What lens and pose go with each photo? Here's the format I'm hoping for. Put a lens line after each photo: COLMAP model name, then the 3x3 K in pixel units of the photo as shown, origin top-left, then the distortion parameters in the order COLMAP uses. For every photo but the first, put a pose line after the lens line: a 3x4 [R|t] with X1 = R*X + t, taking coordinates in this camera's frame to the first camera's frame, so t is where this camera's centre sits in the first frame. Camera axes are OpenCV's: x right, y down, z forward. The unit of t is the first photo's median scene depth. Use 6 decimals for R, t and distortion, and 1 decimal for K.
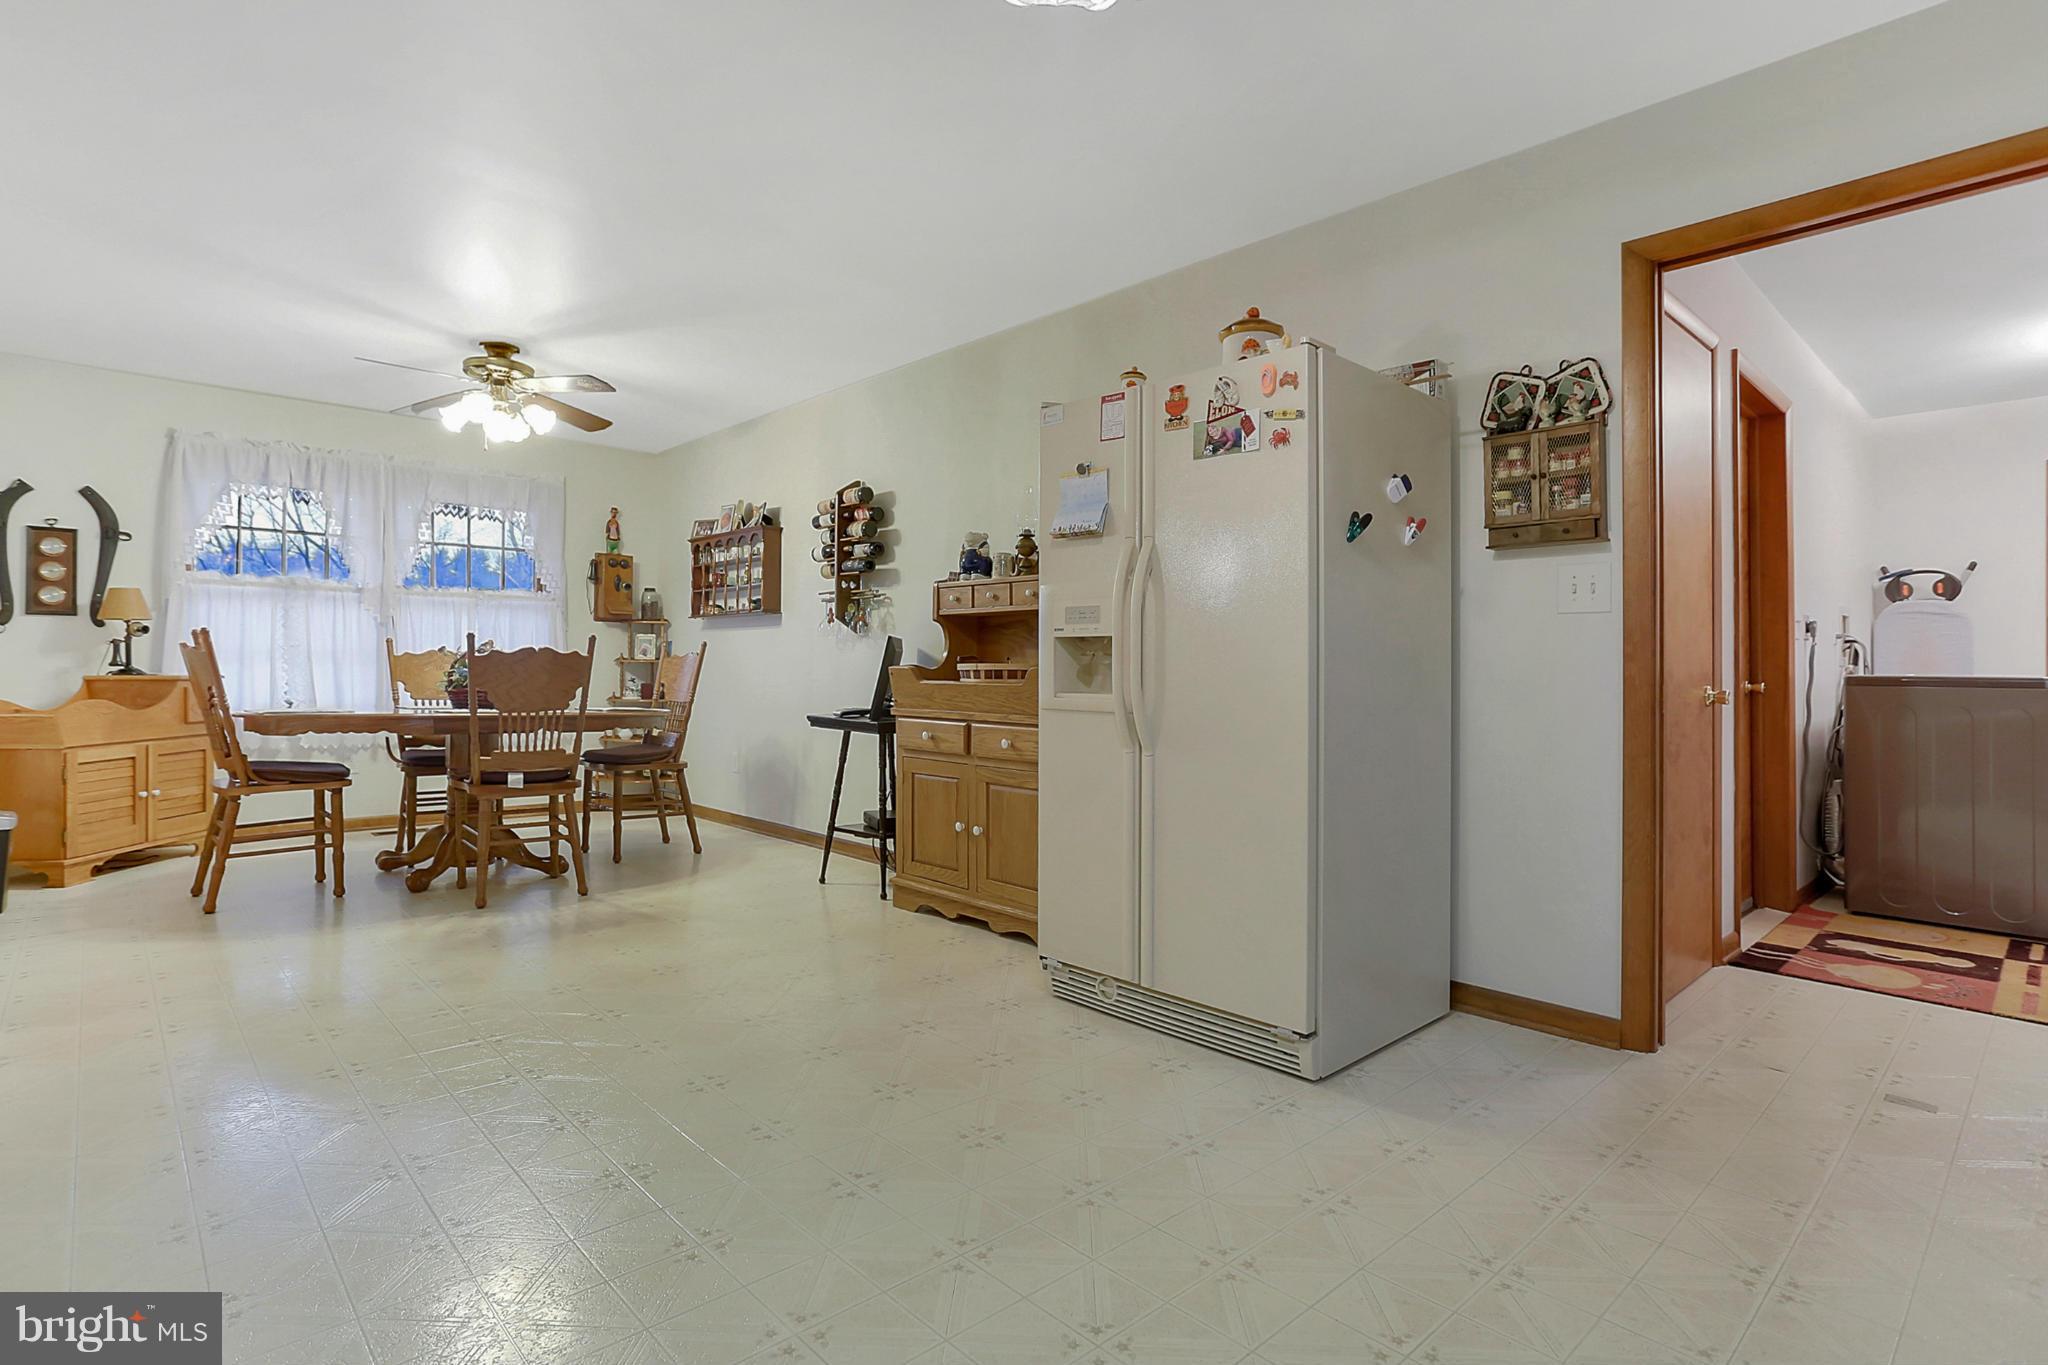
lens RADIAL K [[994.4, 0, 1028.6], [0, 994.4, 678.5], [0, 0, 1]] dist [-0.037934, 0.014918]
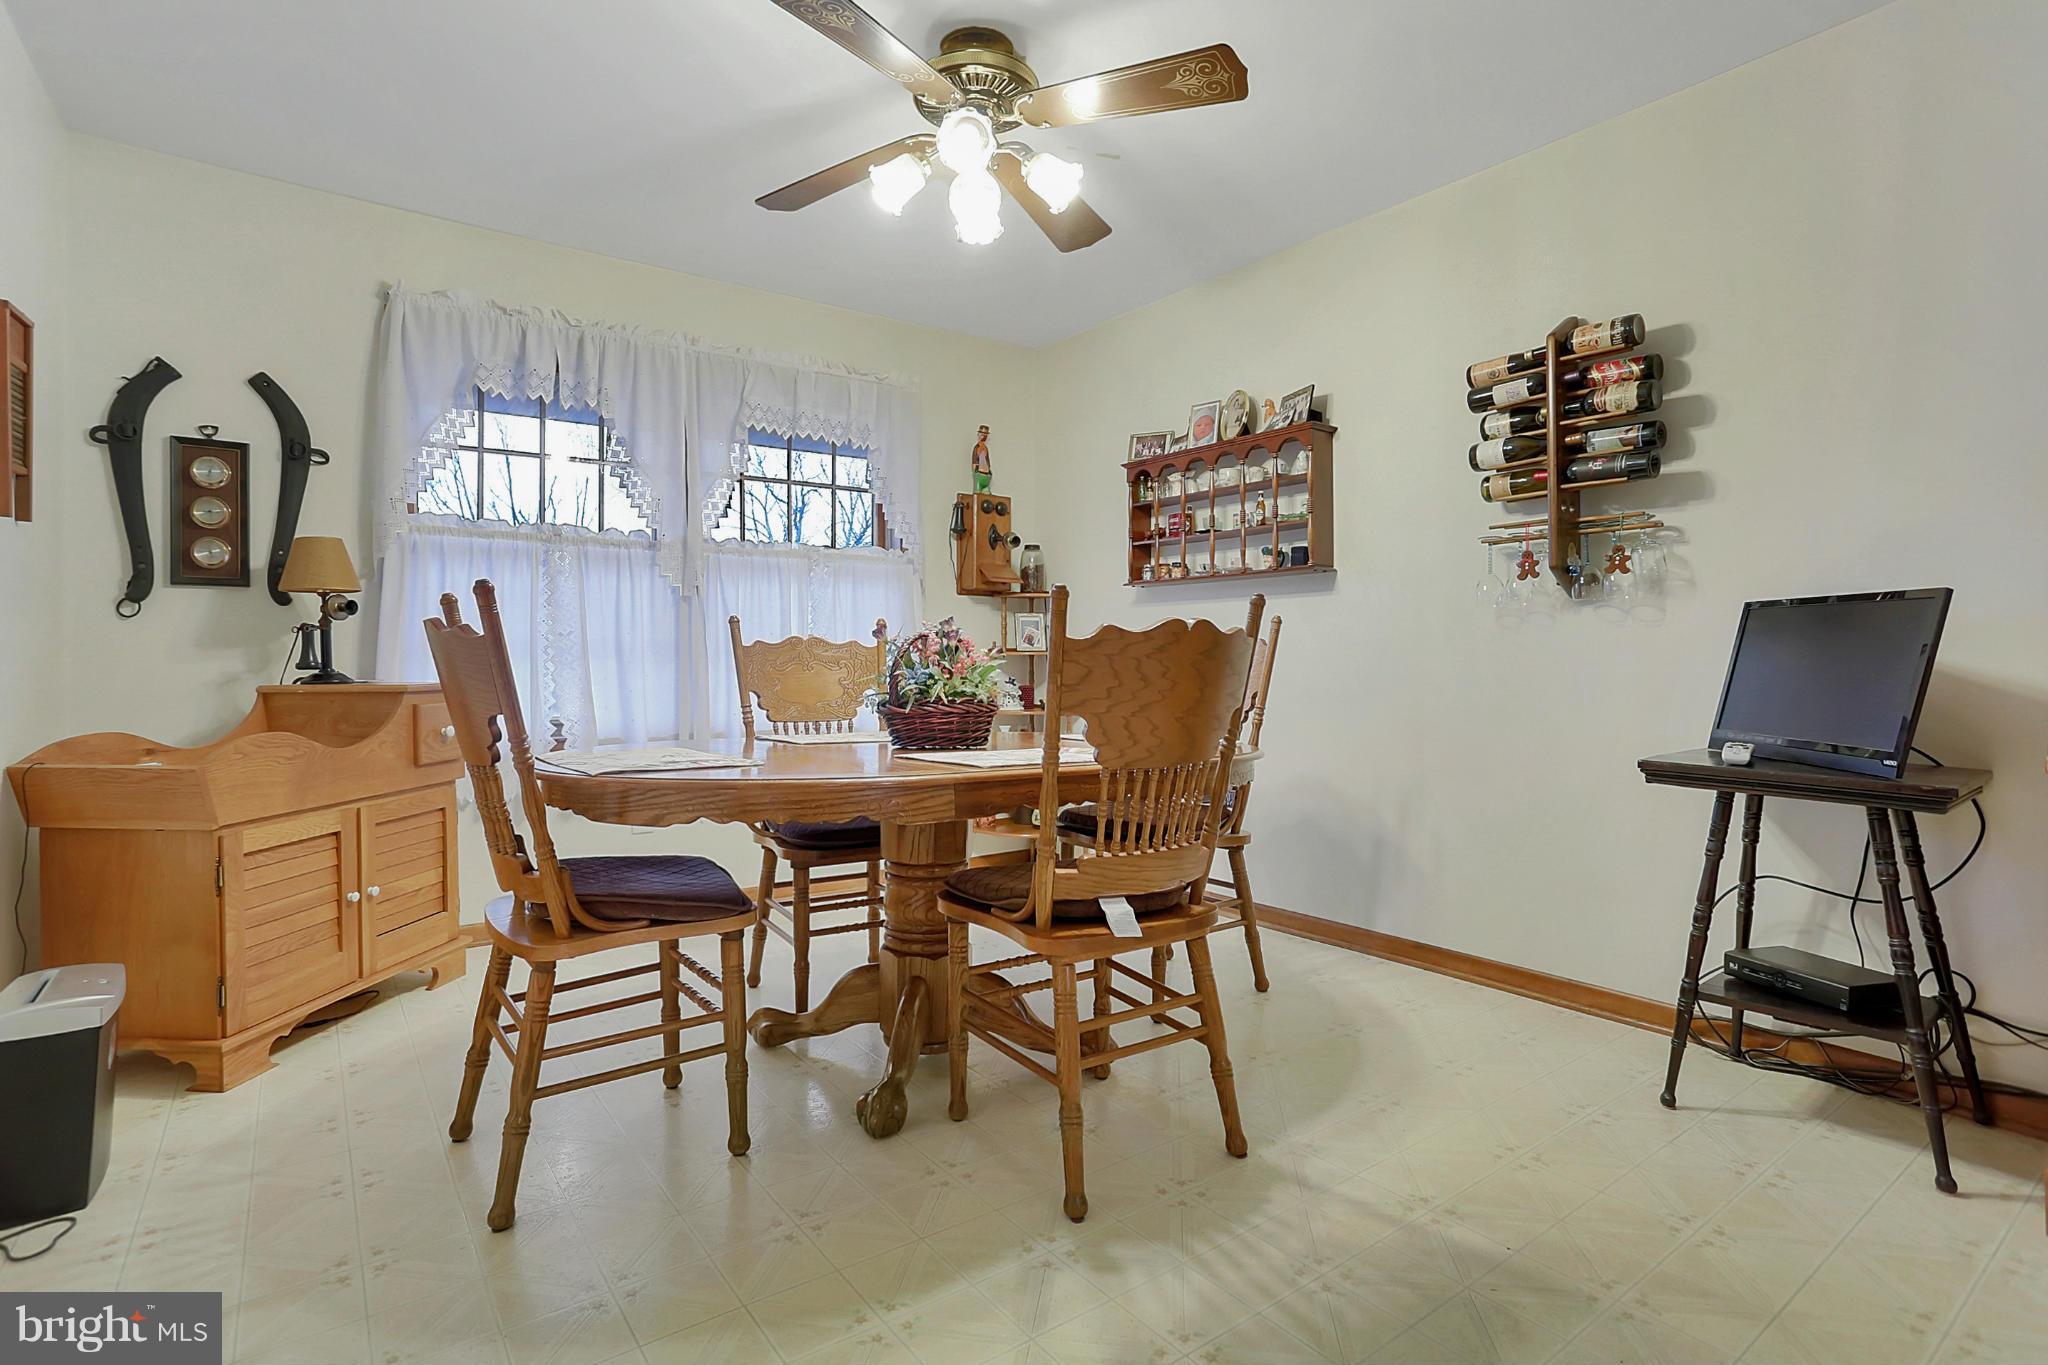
lens RADIAL K [[994.4, 0, 1036.2], [0, 994.4, 676.5], [0, 0, 1]] dist [-0.037934, 0.014918]
pose [[0.993094, -0.006626, -0.117134, -0.417087], [0.007555, 0.999943, 0.007495, -0.009097], [0.117078, -0.008328, 0.993088, 0.449002]]
